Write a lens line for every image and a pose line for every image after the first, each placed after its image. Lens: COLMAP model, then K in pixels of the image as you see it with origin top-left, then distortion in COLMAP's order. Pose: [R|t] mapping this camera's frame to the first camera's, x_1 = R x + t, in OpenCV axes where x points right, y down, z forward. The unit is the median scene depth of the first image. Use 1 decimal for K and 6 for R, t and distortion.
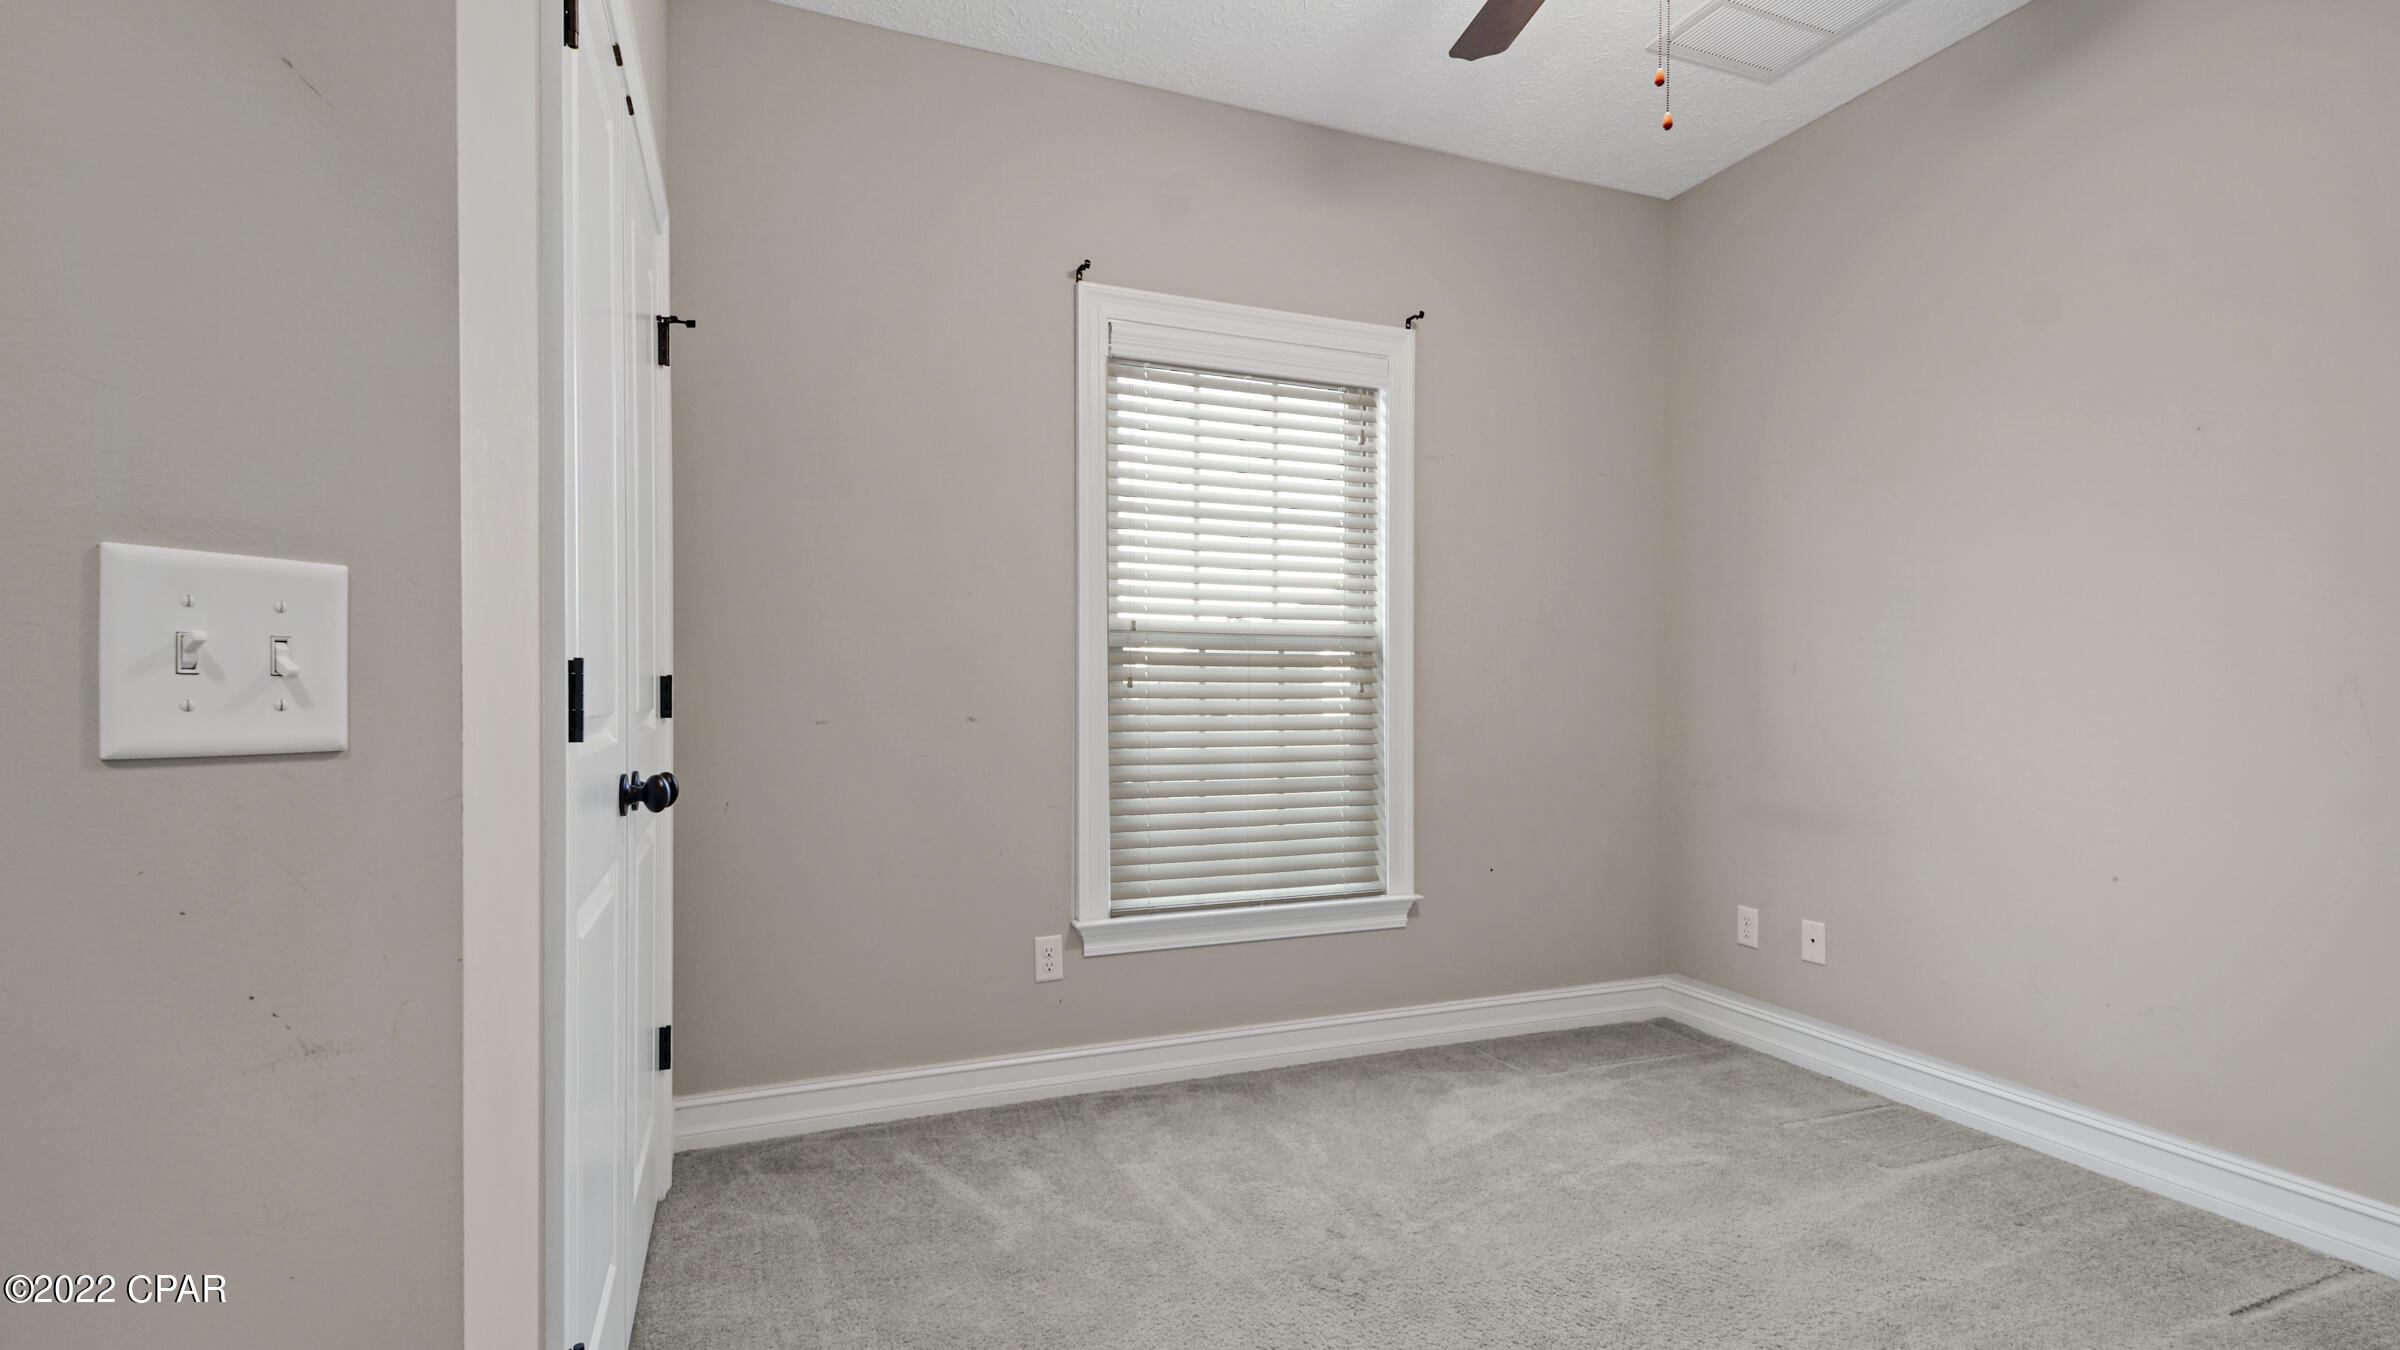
lens RADIAL K [[1091.4, 0, 1201.7], [0, 1091.4, 717.8], [0, 0, 1]] dist [0.044473, -0.029183]
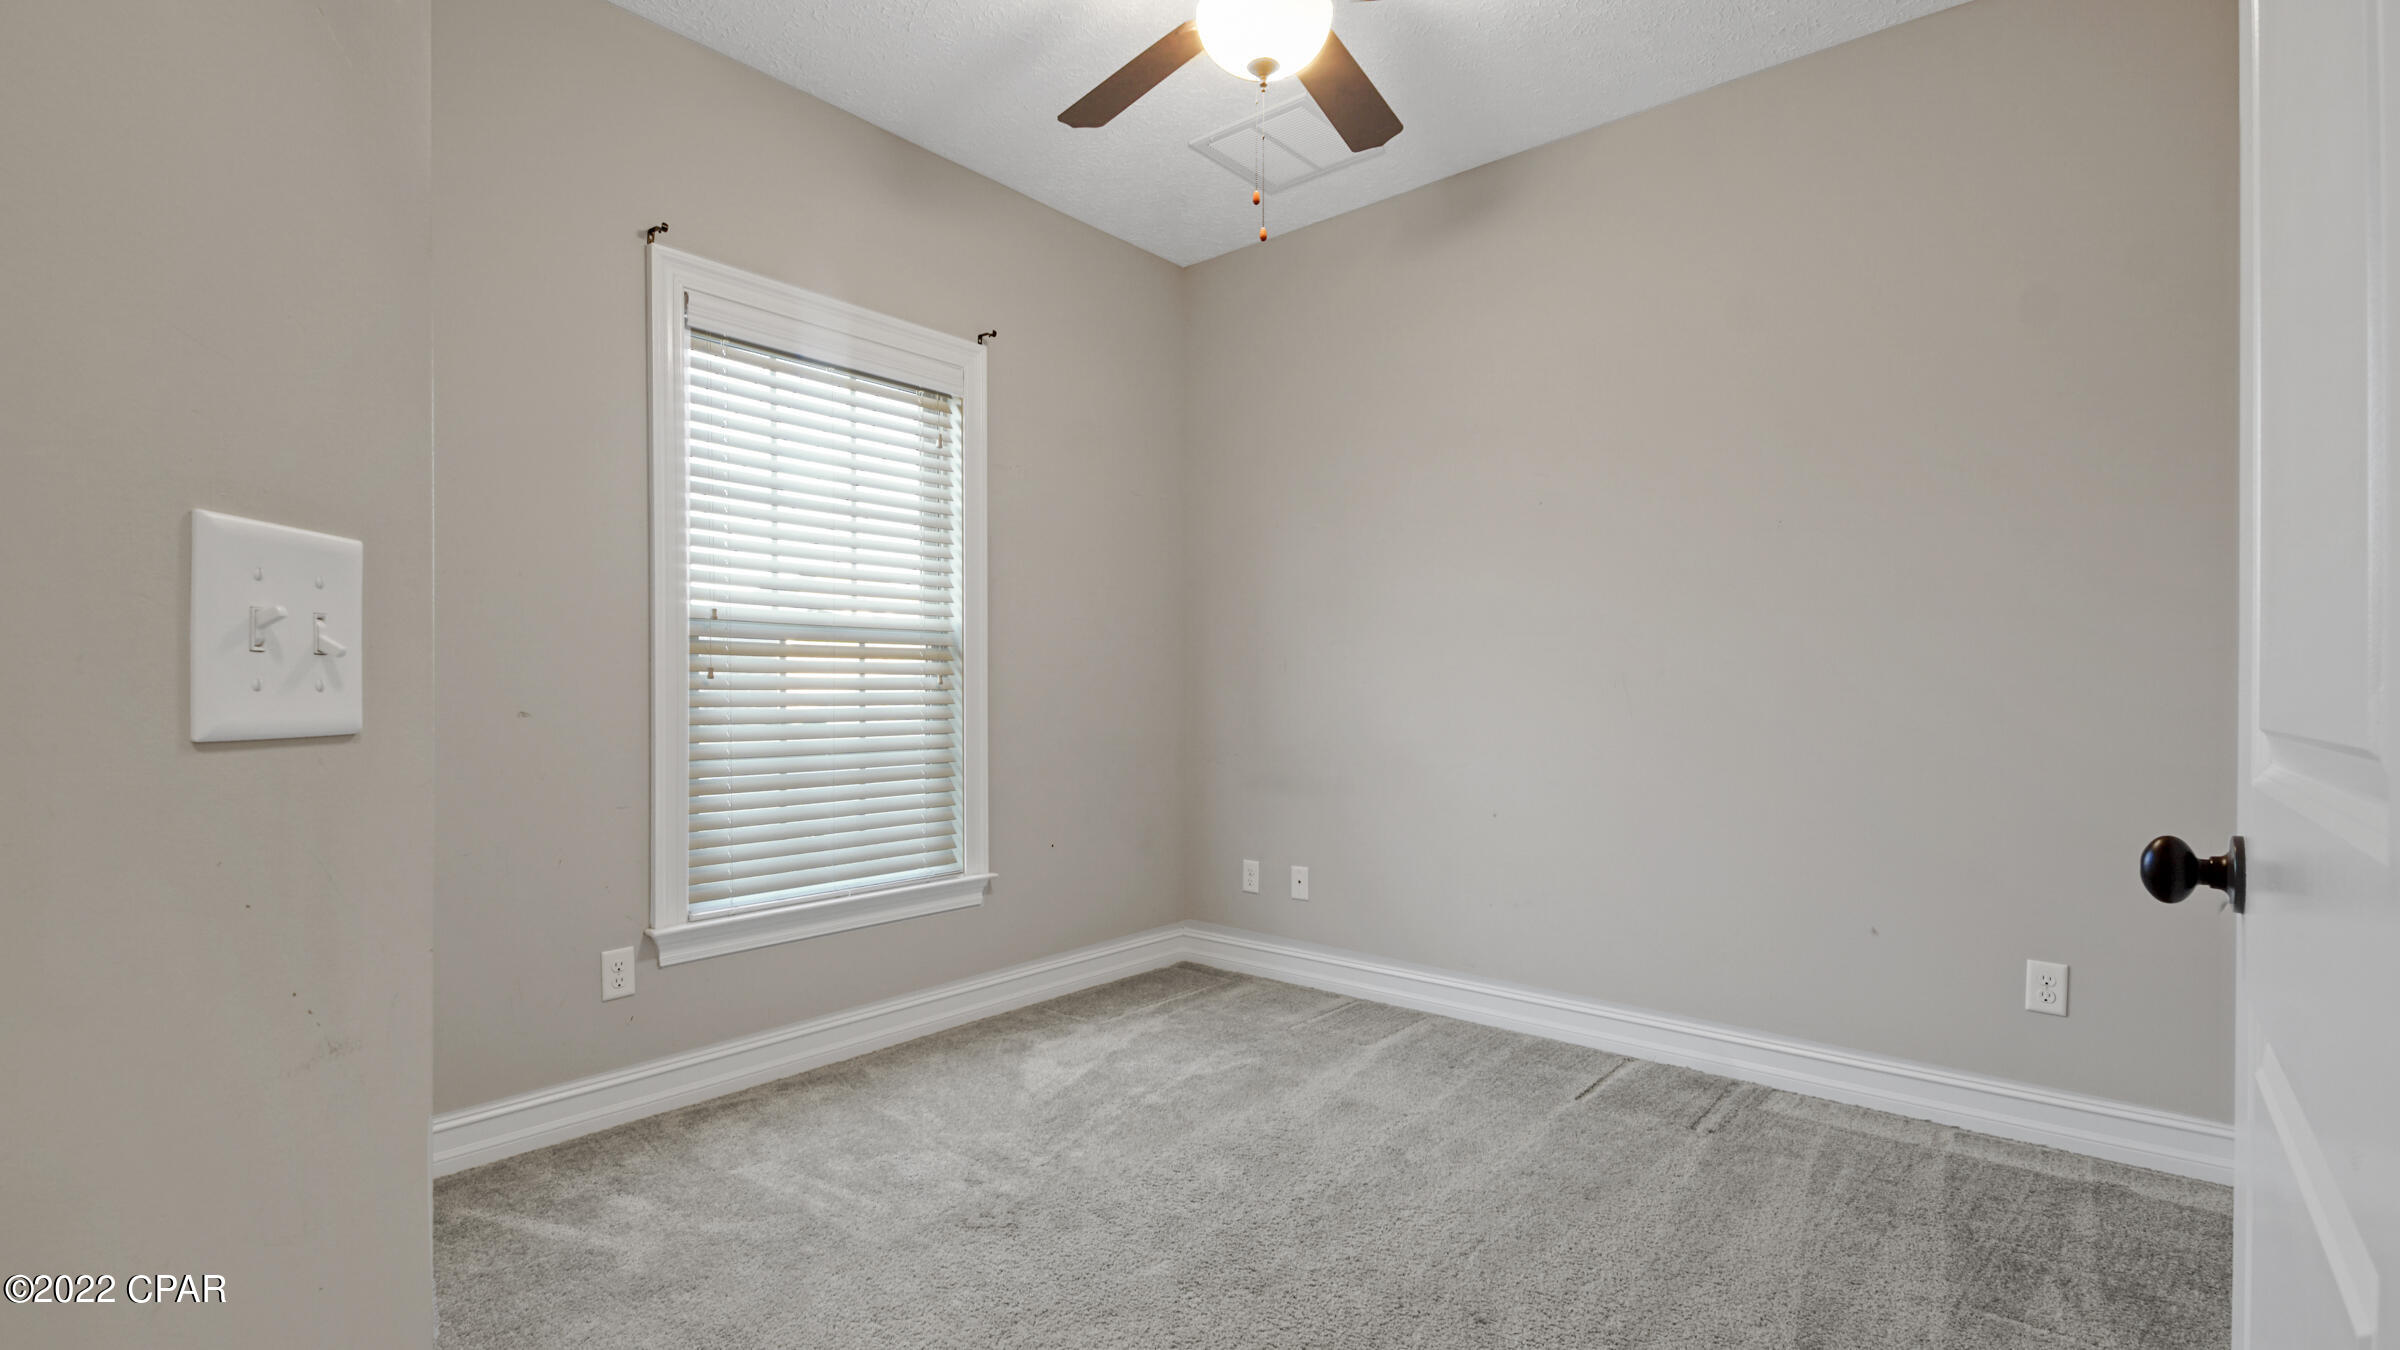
lens RADIAL K [[1077.4, 0, 1214.9], [0, 1077.4, 717.1], [0, 0, 1]] dist [0.040560, -0.025023]
pose [[0.880154, -0.014095, 0.474480, -0.130007], [0.011822, 0.999900, 0.007773, 0.003769], [-0.474542, -0.001232, 0.880232, -0.042164]]
